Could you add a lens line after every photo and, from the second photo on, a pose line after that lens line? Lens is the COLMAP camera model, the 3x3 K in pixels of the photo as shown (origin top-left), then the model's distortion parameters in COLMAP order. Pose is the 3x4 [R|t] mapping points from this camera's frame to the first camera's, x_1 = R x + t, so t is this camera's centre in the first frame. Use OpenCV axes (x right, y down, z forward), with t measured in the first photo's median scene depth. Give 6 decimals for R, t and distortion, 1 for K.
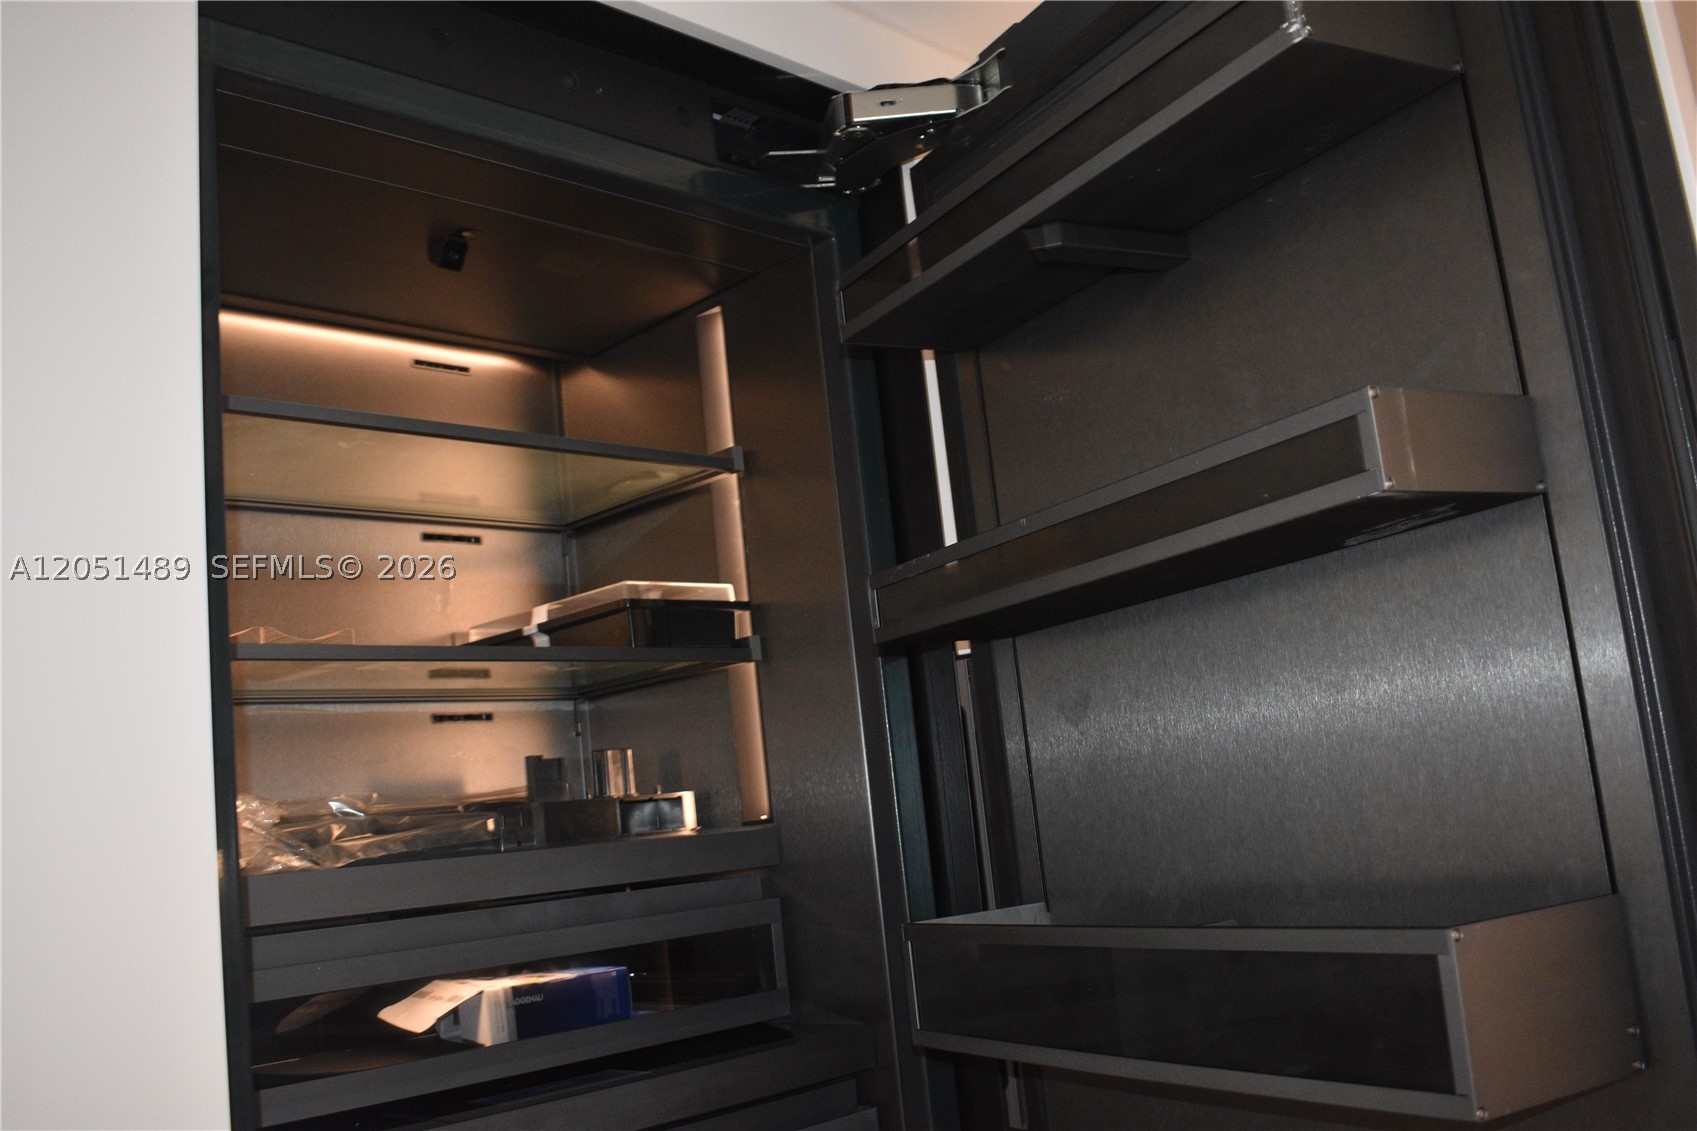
lens RADIAL K [[1541.4, 0, 853.2], [0, 1541.4, 554.7], [0, 0, 1]] dist [-0.080214, -0.001406]
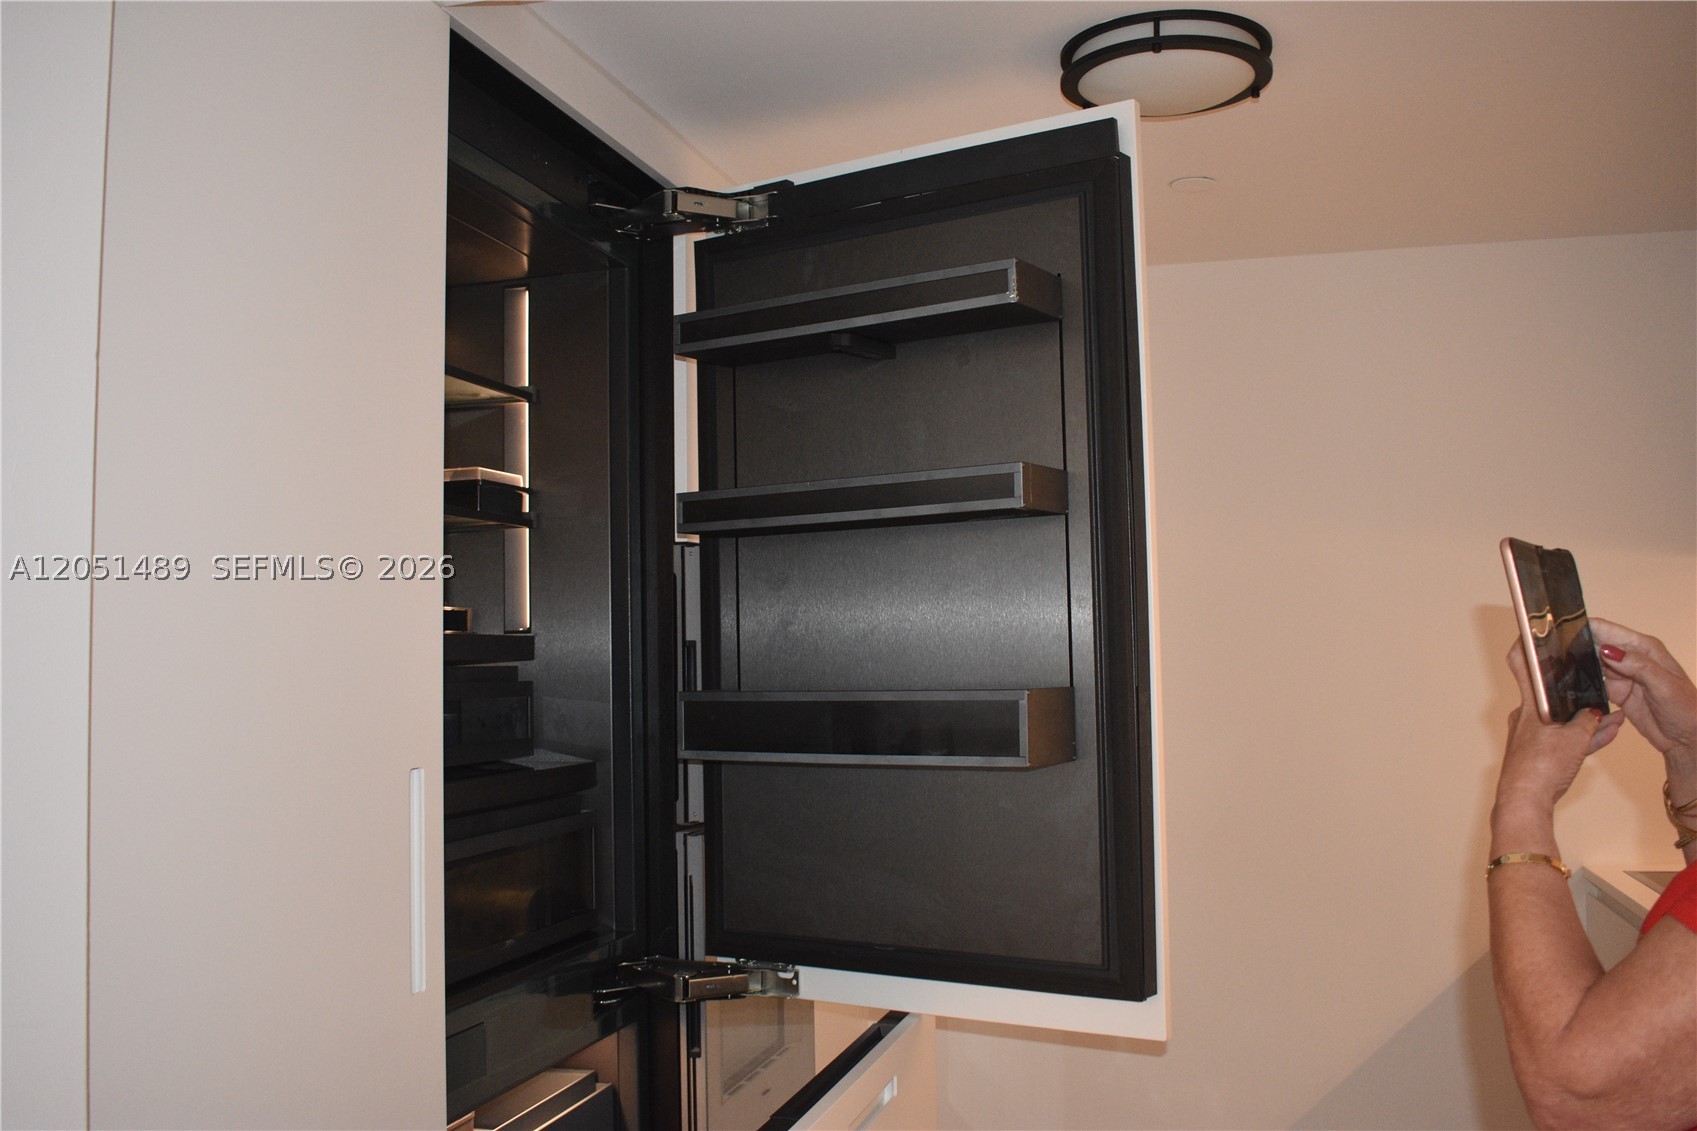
lens RADIAL K [[1541.4, 0, 853.2], [0, 1541.4, 554.7], [0, 0, 1]] dist [-0.080214, -0.001406]
pose [[0.872746, 0.121340, 0.472855, -0.538503], [-0.153994, 0.987592, 0.030797, -0.001035], [-0.463250, -0.099695, 0.880602, -0.532447]]
